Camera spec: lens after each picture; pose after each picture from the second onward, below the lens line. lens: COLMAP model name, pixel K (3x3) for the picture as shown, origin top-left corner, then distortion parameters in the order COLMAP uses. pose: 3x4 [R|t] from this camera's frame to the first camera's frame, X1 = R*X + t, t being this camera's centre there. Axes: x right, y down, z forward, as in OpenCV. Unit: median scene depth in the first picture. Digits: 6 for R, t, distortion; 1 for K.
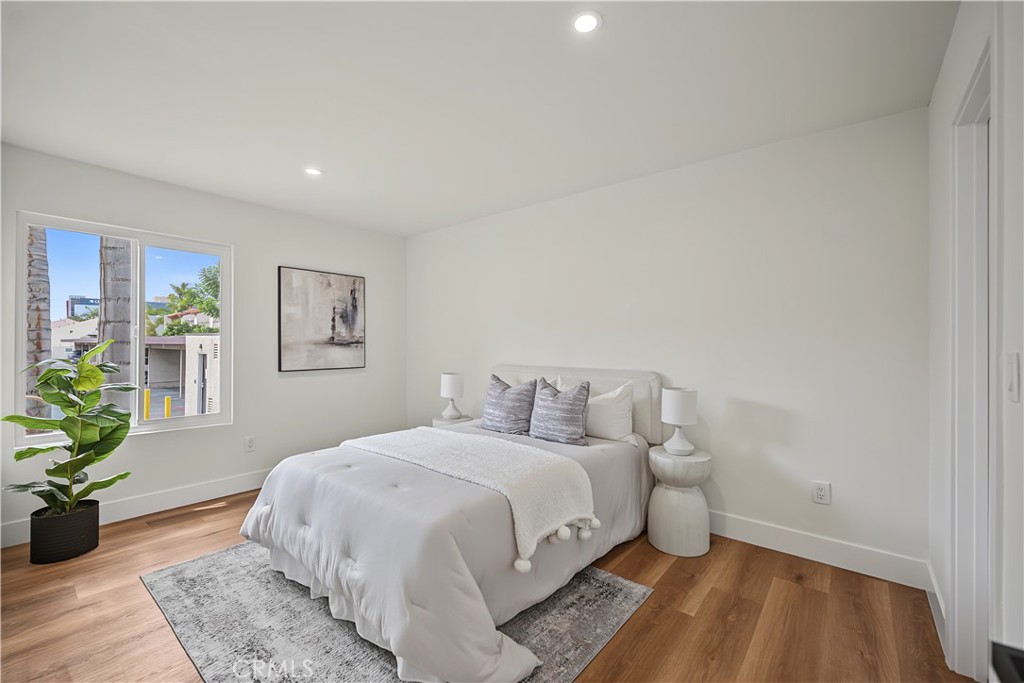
lens RADIAL K [[420.3, 0, 506.6], [0, 420.3, 343.8], [0, 0, 1]] dist [0.000203, -0.000011]
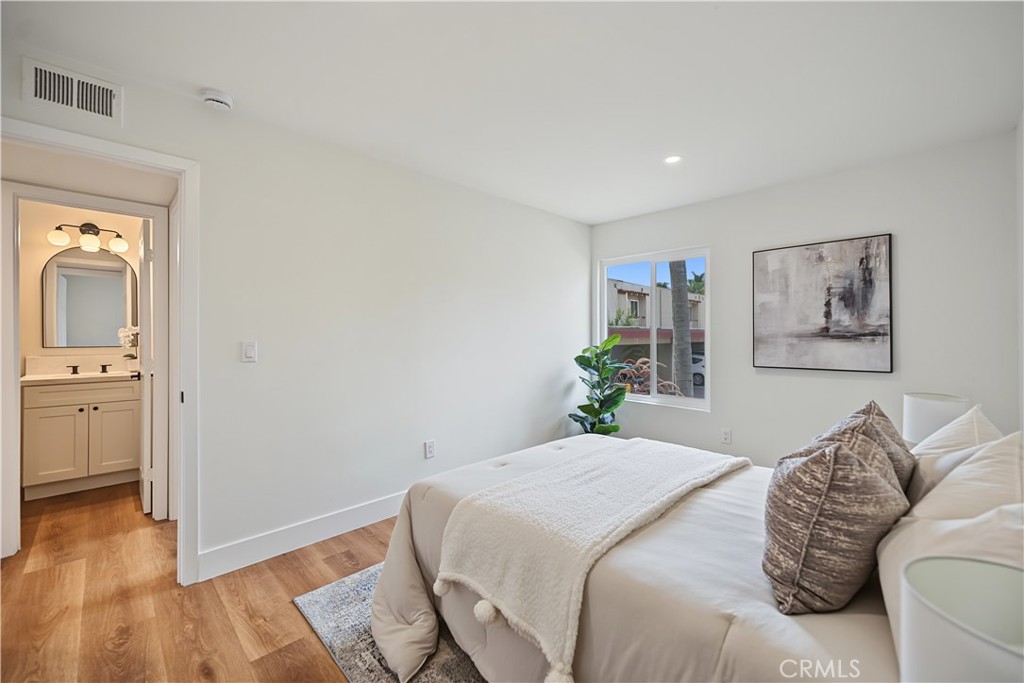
lens RADIAL K [[420.3, 0, 506.4], [0, 420.3, 337.0], [0, 0, 1]] dist [0.000203, -0.000011]
pose [[-0.117507, 0.001058, -0.993071, 0.392419], [0.002755, 0.999996, 0.000739, -0.000816], [0.993068, -0.002649, -0.117509, 0.514058]]
